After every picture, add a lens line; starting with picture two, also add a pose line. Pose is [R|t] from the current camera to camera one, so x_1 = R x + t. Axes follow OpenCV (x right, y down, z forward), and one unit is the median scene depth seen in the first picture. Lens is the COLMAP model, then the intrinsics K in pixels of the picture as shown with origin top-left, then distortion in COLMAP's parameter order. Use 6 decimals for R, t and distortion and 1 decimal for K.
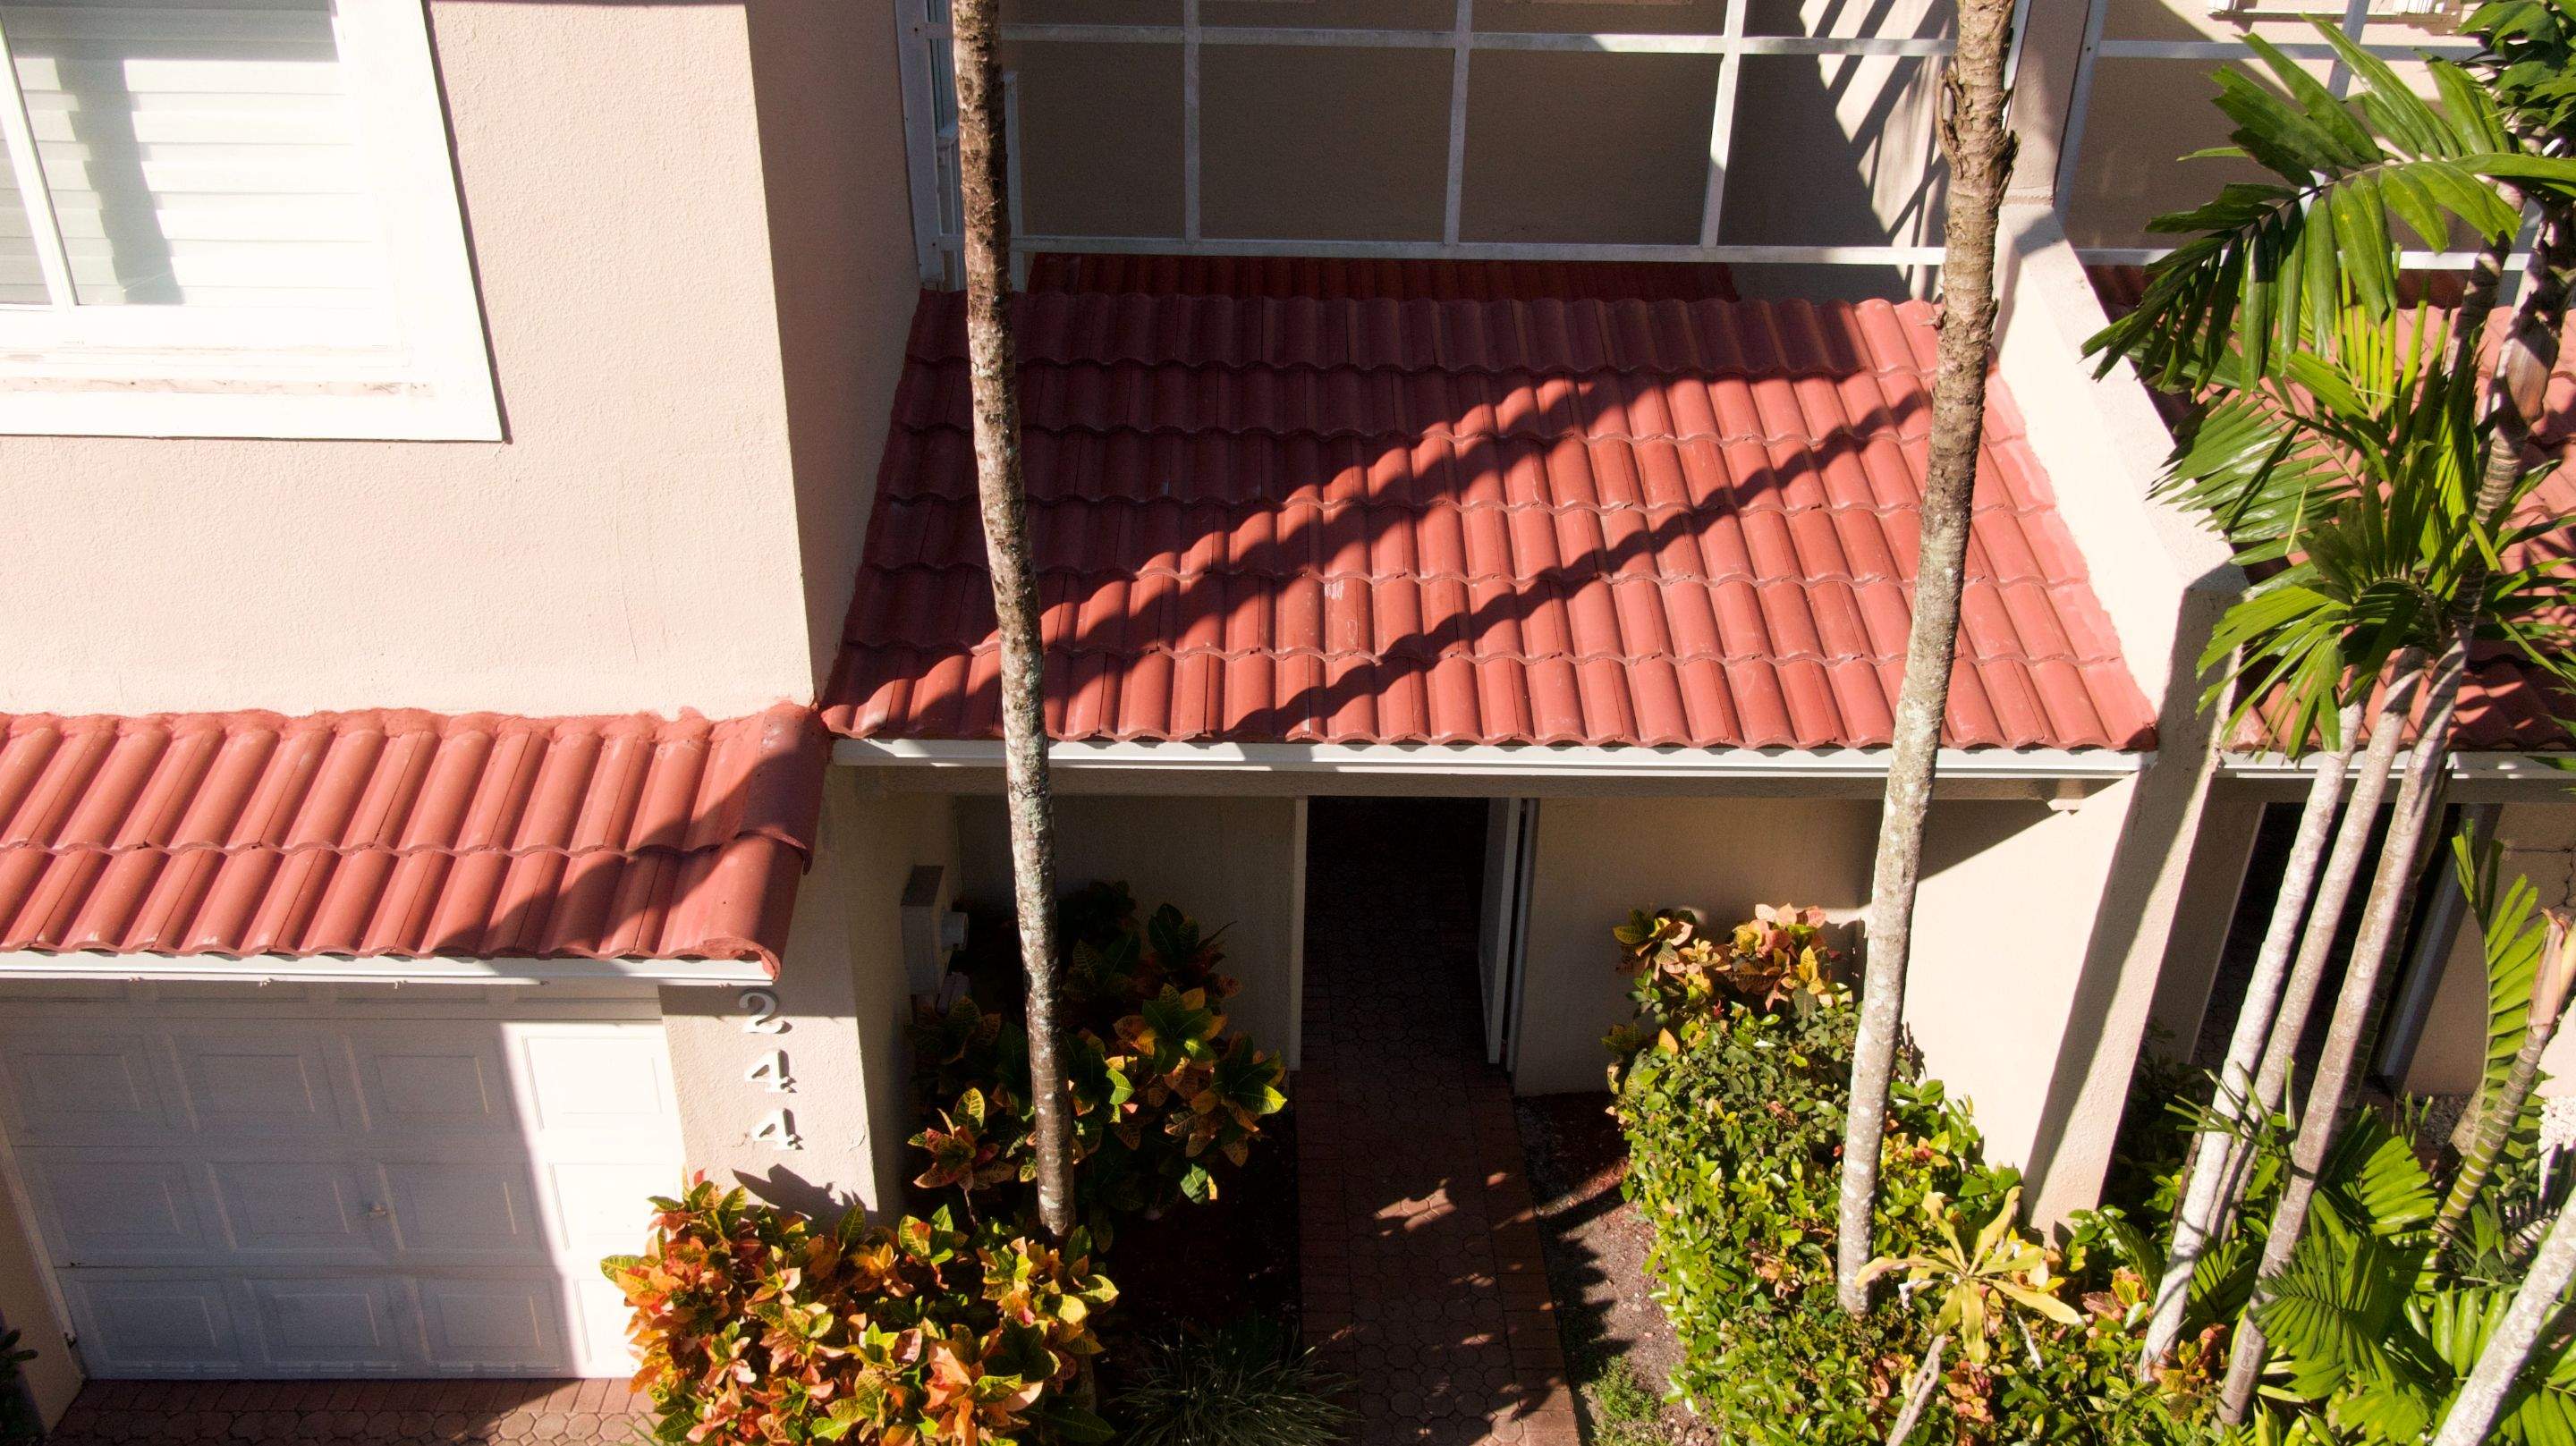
lens RADIAL K [[1833.5, 0, 1288.1], [0, 1833.5, 723.4], [0, 0, 1]] dist [0.033162, -0.044037]
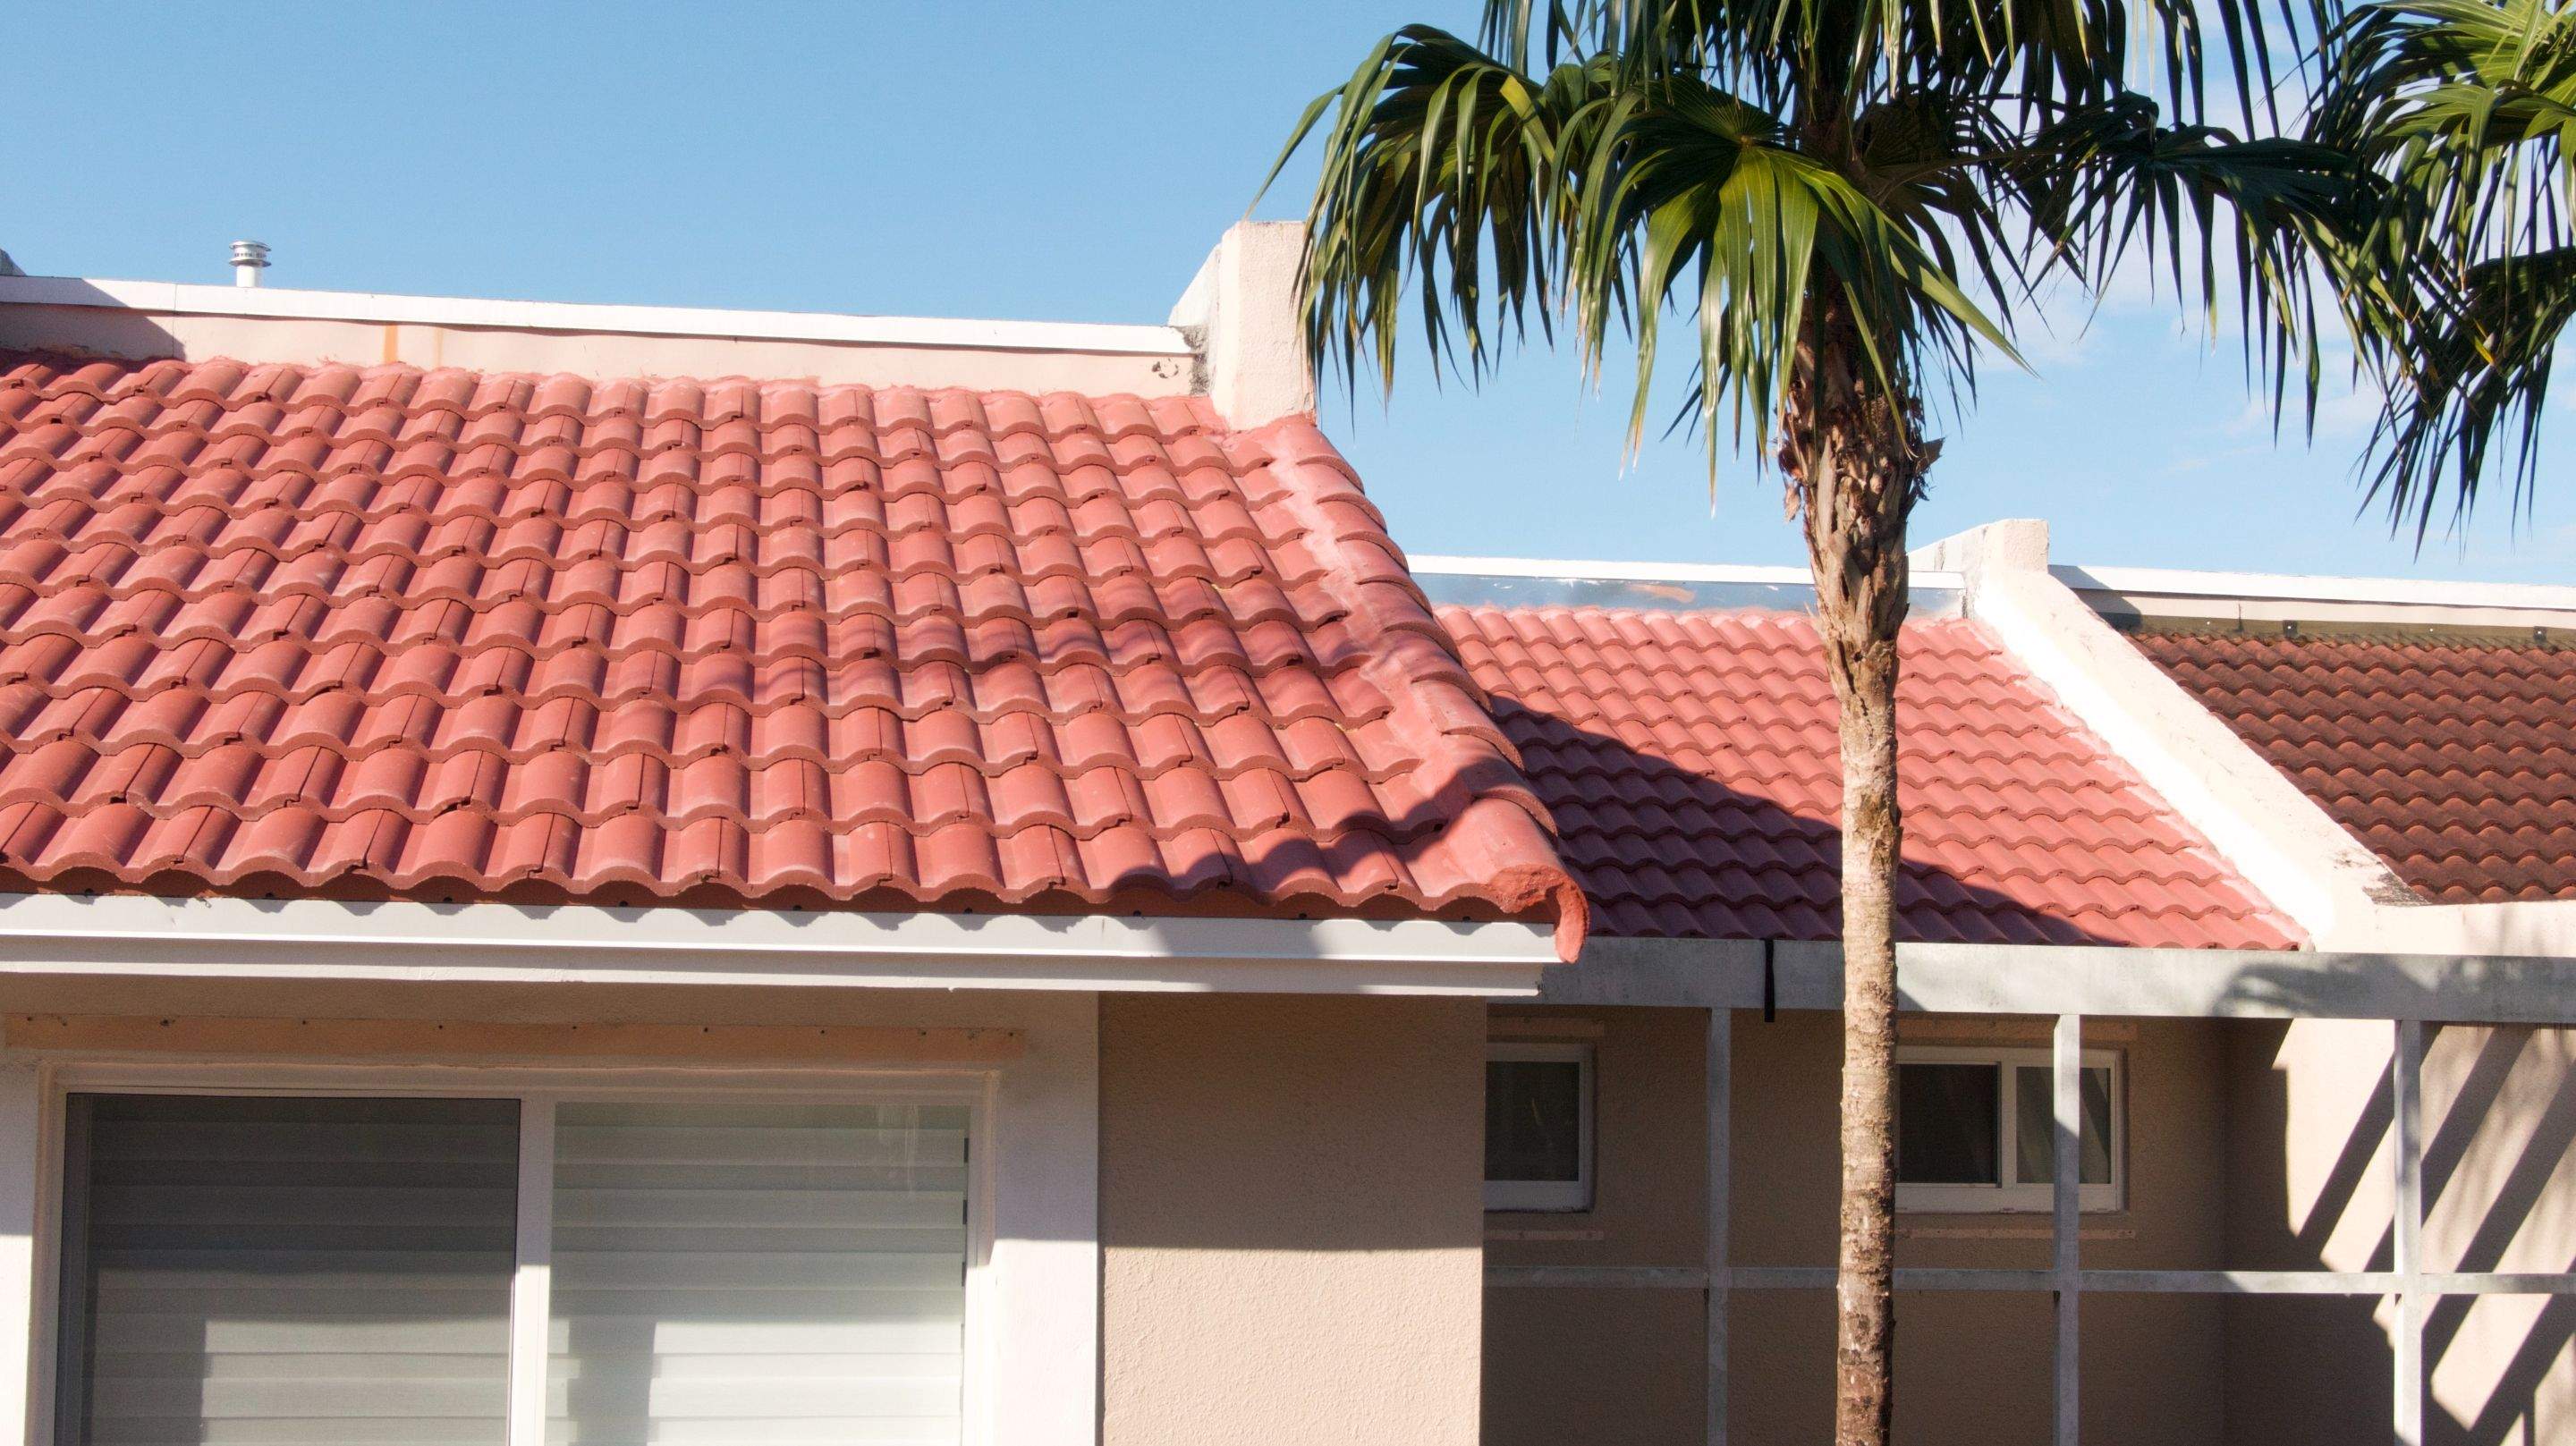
lens RADIAL K [[3648.8, 0, 1292.3], [0, 3648.8, 737.5], [0, 0, 1]] dist [0.003738, 0.000000]
pose [[0.991416, 0.008191, 0.130486, -0.442943], [0.056896, 0.871546, -0.487001, 0.153383], [-0.117714, 0.490245, 0.863599, -0.383131]]
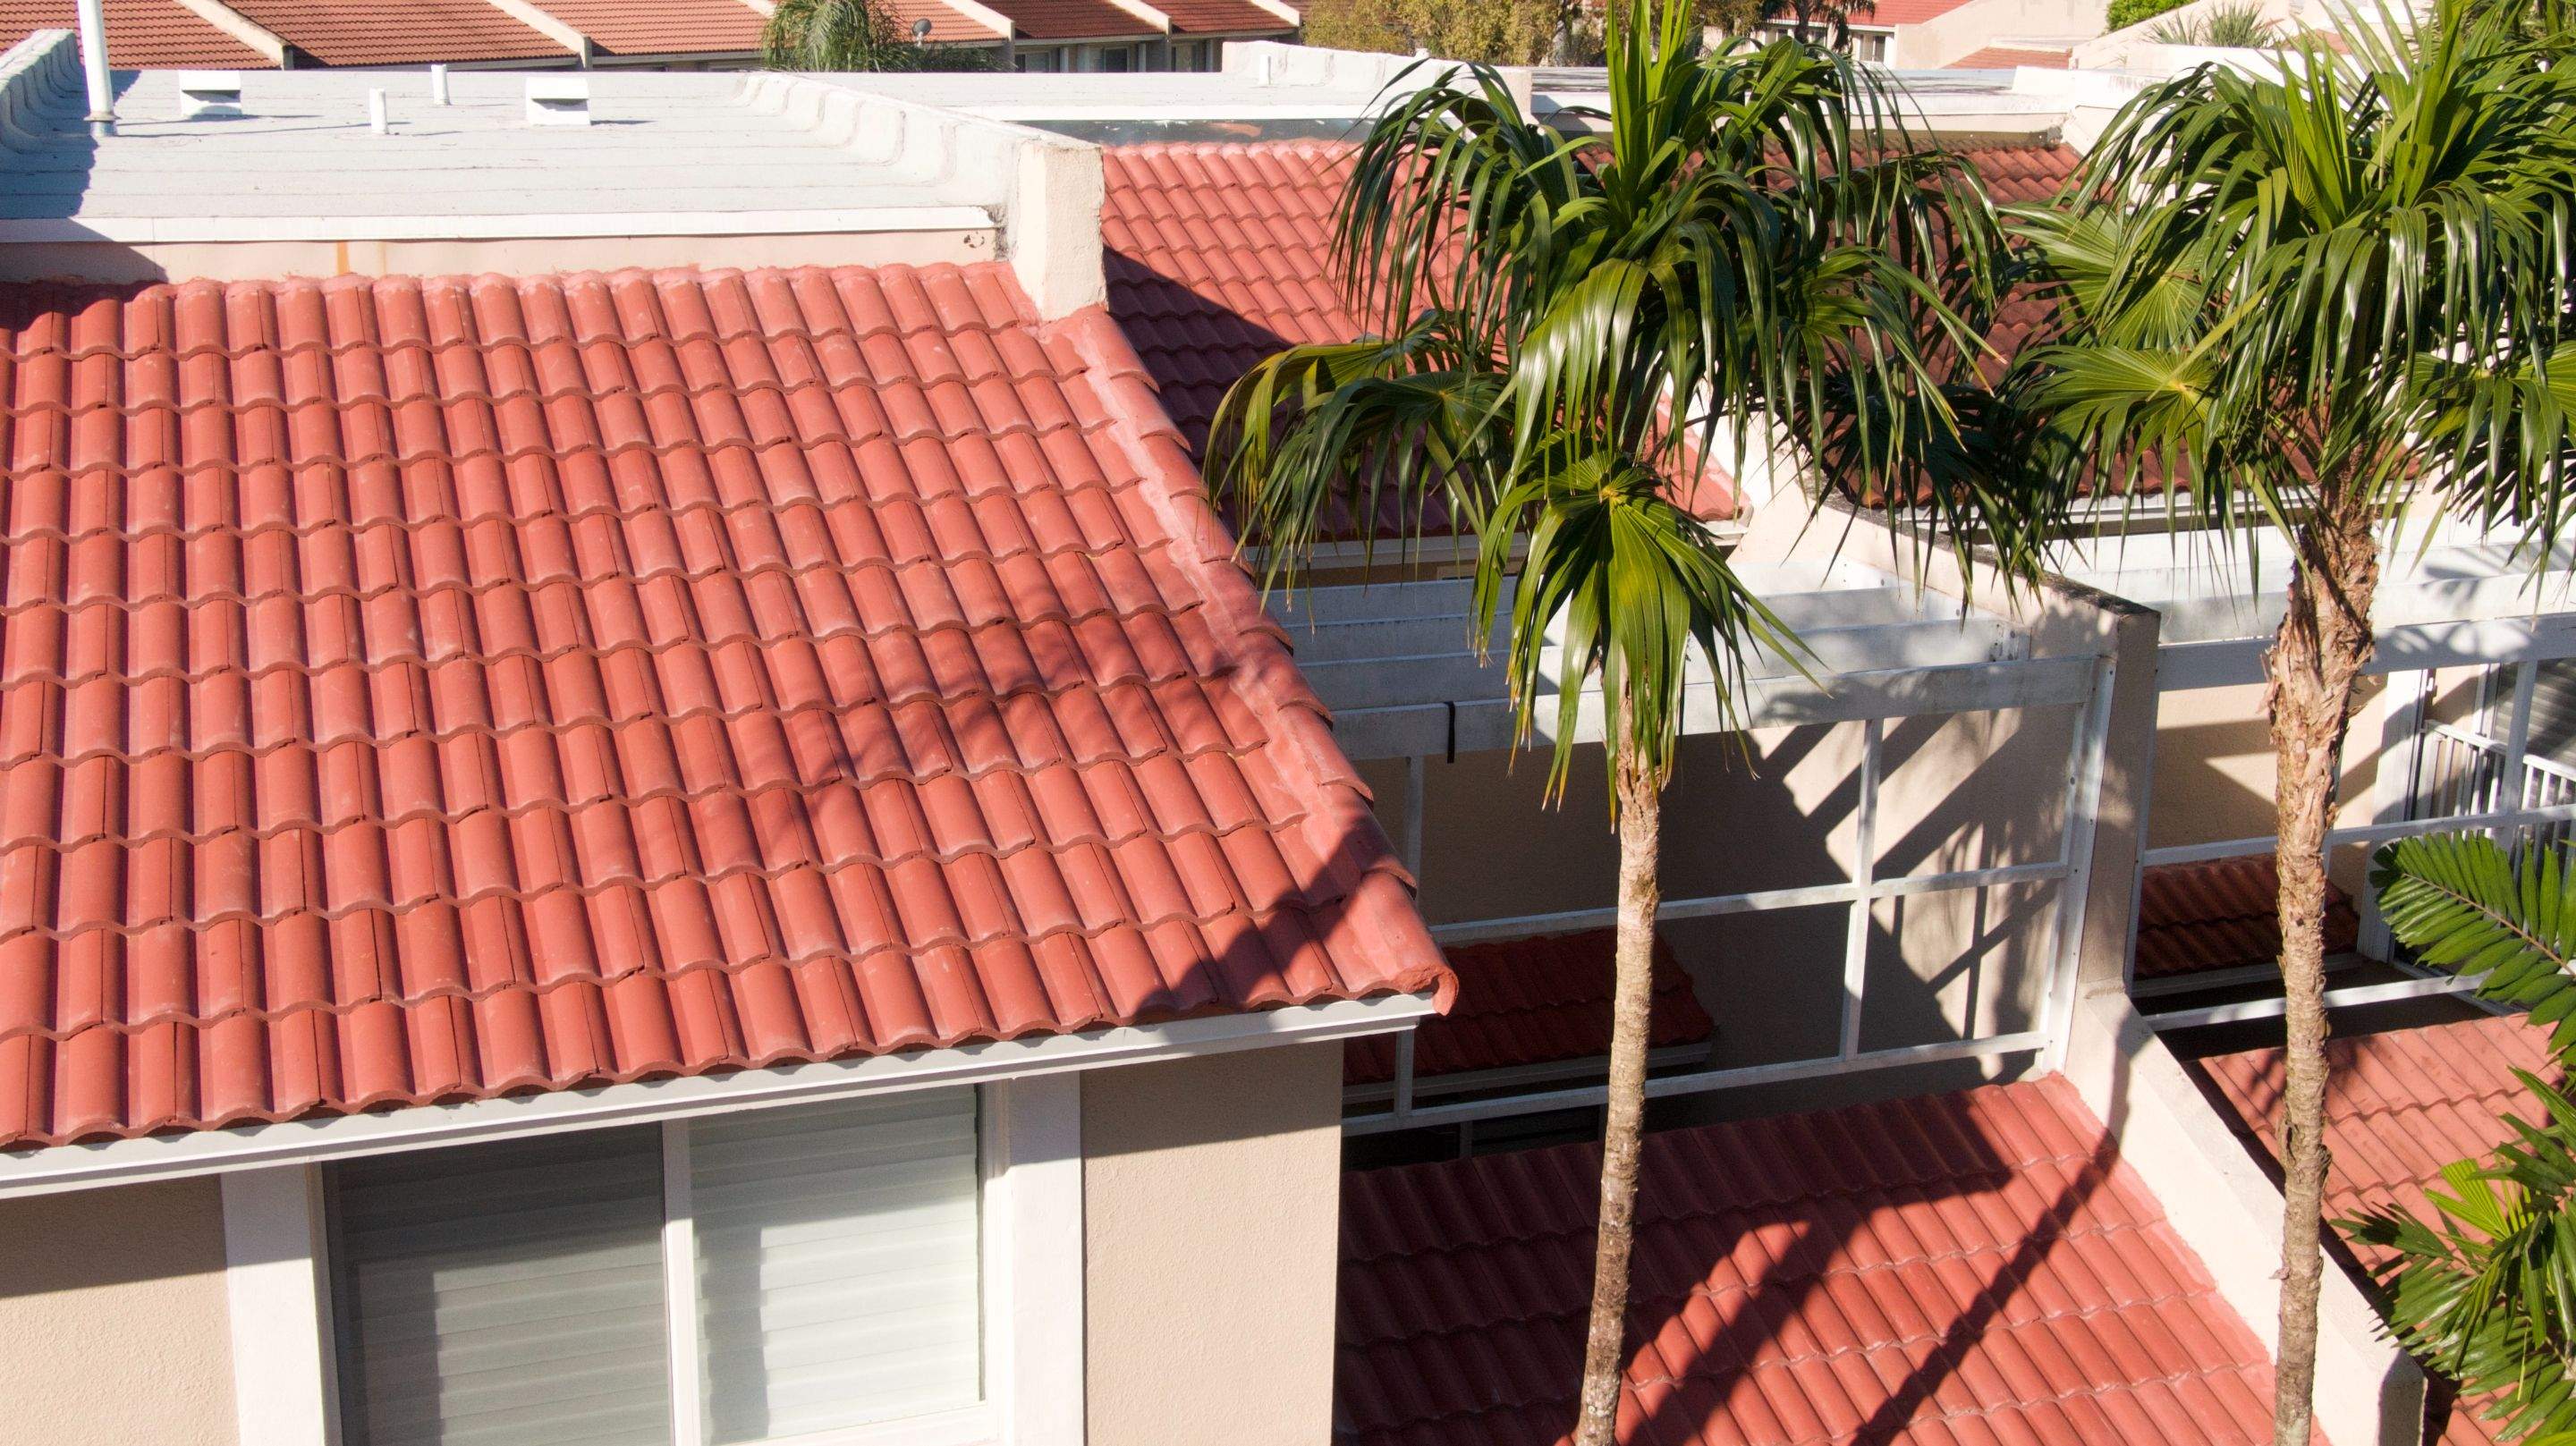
lens RADIAL K [[2879.4, 0, 1288.7], [0, 2879.4, 738.6], [0, 0, 1]] dist [-0.004694, 0.000000]
pose [[0.947110, -0.085251, 0.309379, -0.651495], [0.136992, 0.979218, -0.149549, -0.266663], [-0.290200, 0.184022, 0.939106, -0.568619]]
